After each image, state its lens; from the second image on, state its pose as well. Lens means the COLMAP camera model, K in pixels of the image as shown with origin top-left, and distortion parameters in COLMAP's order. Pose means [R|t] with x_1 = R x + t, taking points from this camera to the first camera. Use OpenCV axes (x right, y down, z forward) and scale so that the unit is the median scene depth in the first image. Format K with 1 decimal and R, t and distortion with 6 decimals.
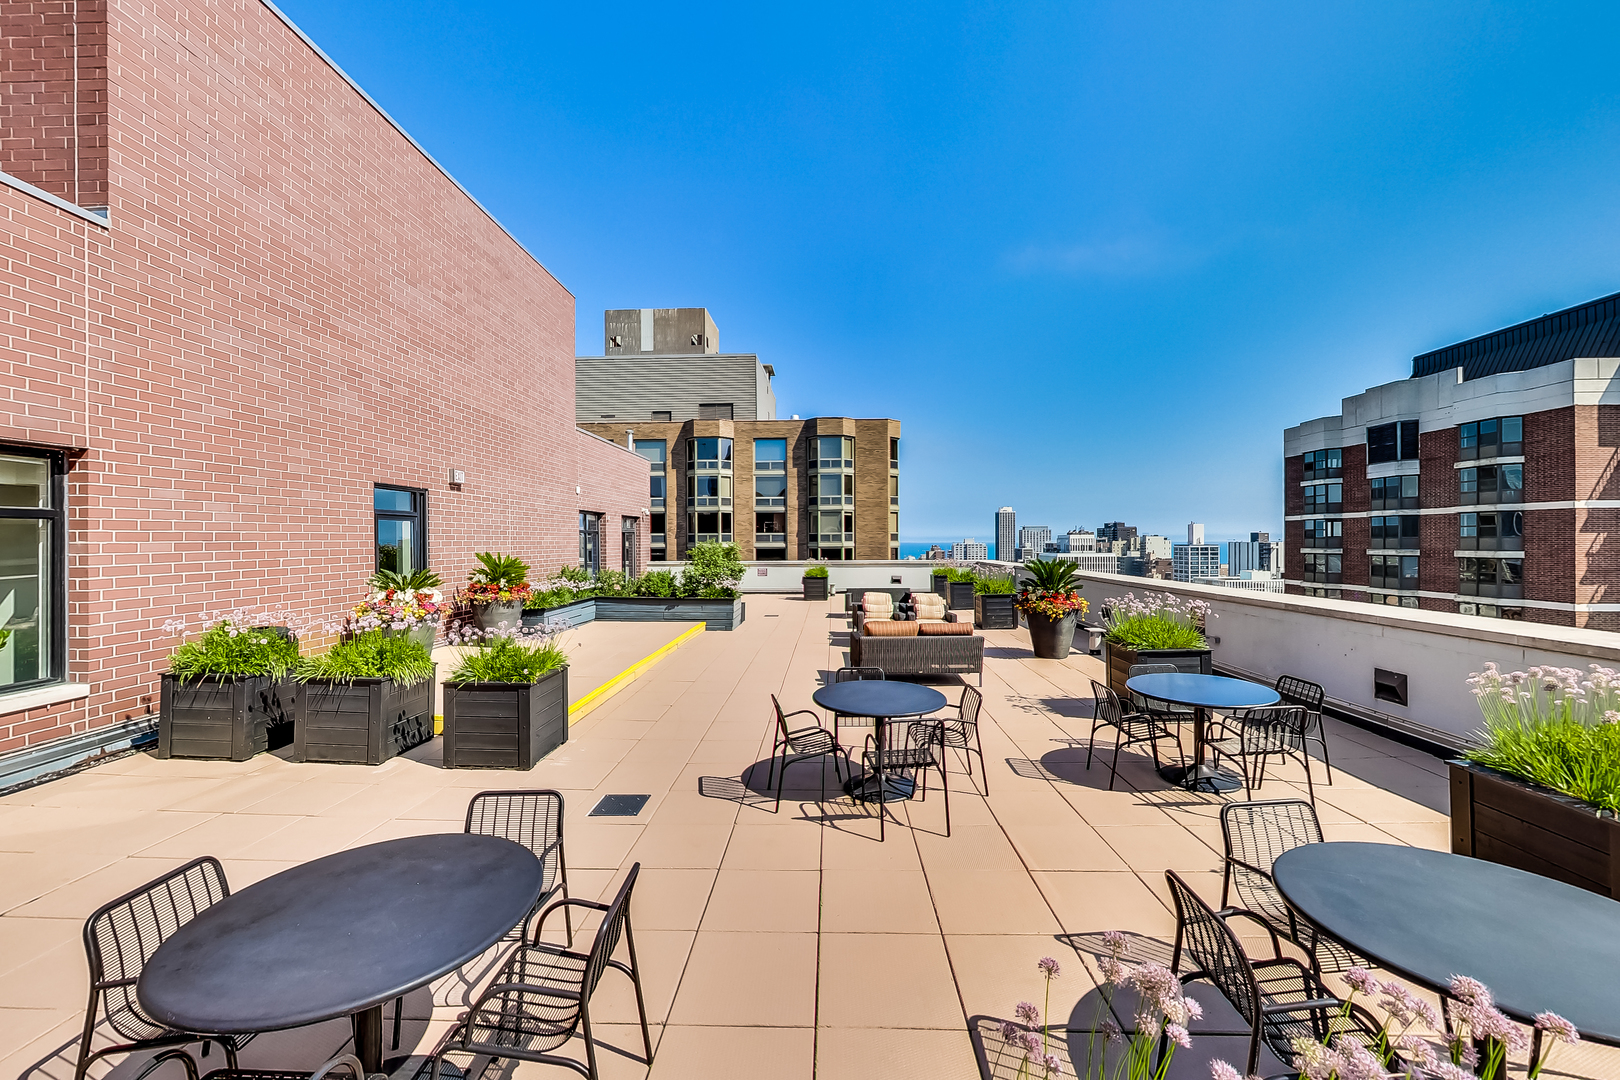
lens RADIAL K [[909.2, 0, 801.9], [0, 909.2, 548.0], [0, 0, 1]] dist [-0.002411, -0.000716]
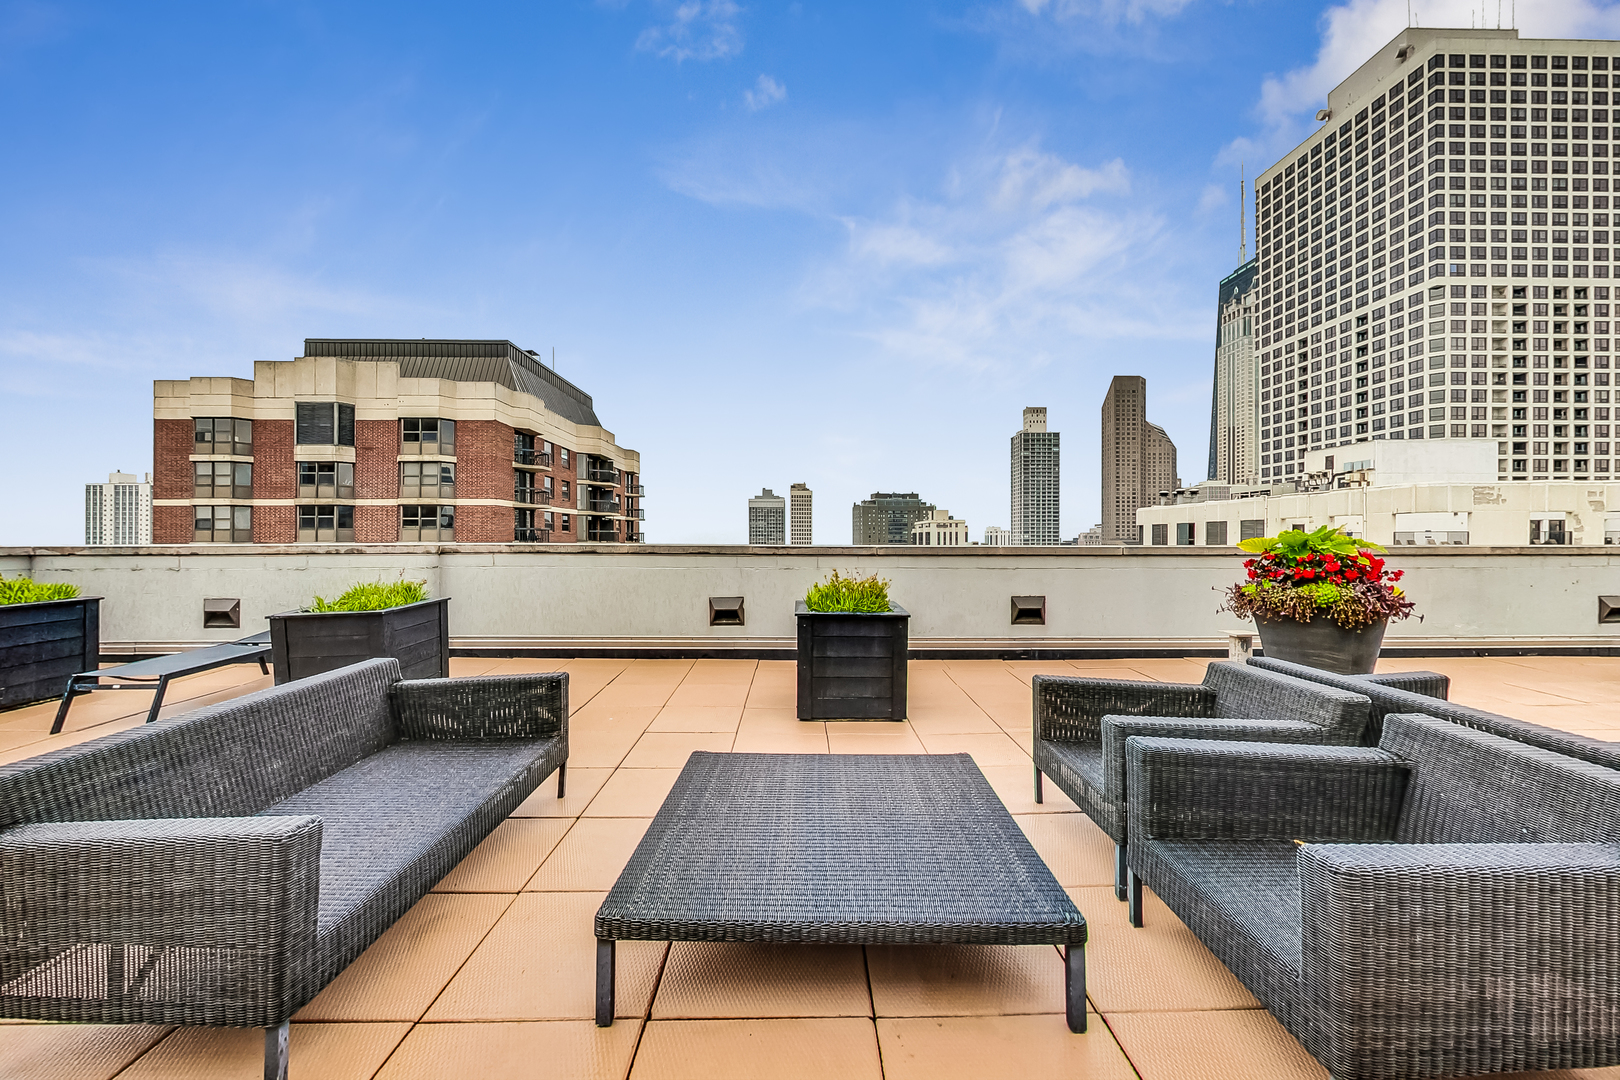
lens RADIAL K [[651.6, 0, 810.0], [0, 651.6, 540.0], [0, 0, 1]] dist [-0.000556, -0.000028]
pose [[-0.047268, 0.005606, 0.998867, -0.022425], [0.014065, 0.999889, -0.004947, 0.009613], [-0.998783, 0.013815, -0.047342, 0.540415]]
